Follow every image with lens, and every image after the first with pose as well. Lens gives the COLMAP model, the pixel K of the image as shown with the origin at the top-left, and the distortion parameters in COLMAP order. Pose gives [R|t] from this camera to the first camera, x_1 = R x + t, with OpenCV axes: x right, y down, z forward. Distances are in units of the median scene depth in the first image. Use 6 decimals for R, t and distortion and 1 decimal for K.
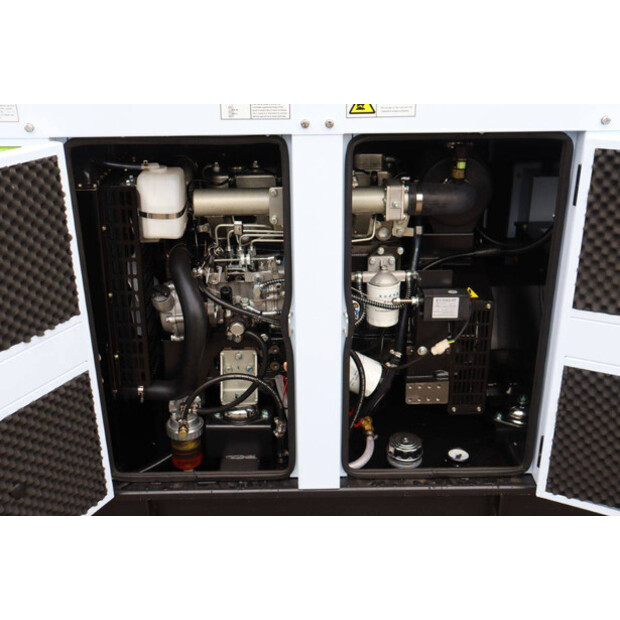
lens RADIAL K [[744.7, 0, 307.3], [0, 744.7, 303.6], [0, 0, 1]] dist [0.030103, 0.000000]
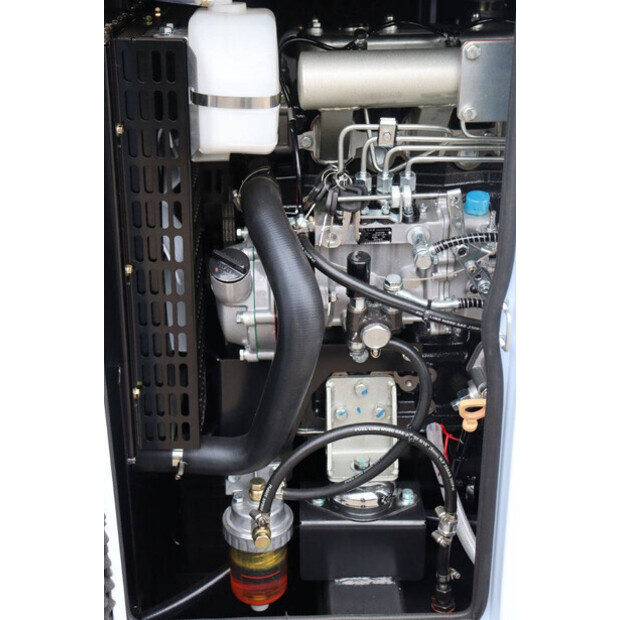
lens RADIAL K [[935.1, 0, 310.8], [0, 935.1, 312.3], [0, 0, 1]] dist [0.130108, 0.000000]
pose [[0.999750, -0.006210, 0.021489, -0.148602], [0.006212, 0.999981, -0.000026, 0.016943], [-0.021488, 0.000159, 0.999769, 0.354592]]
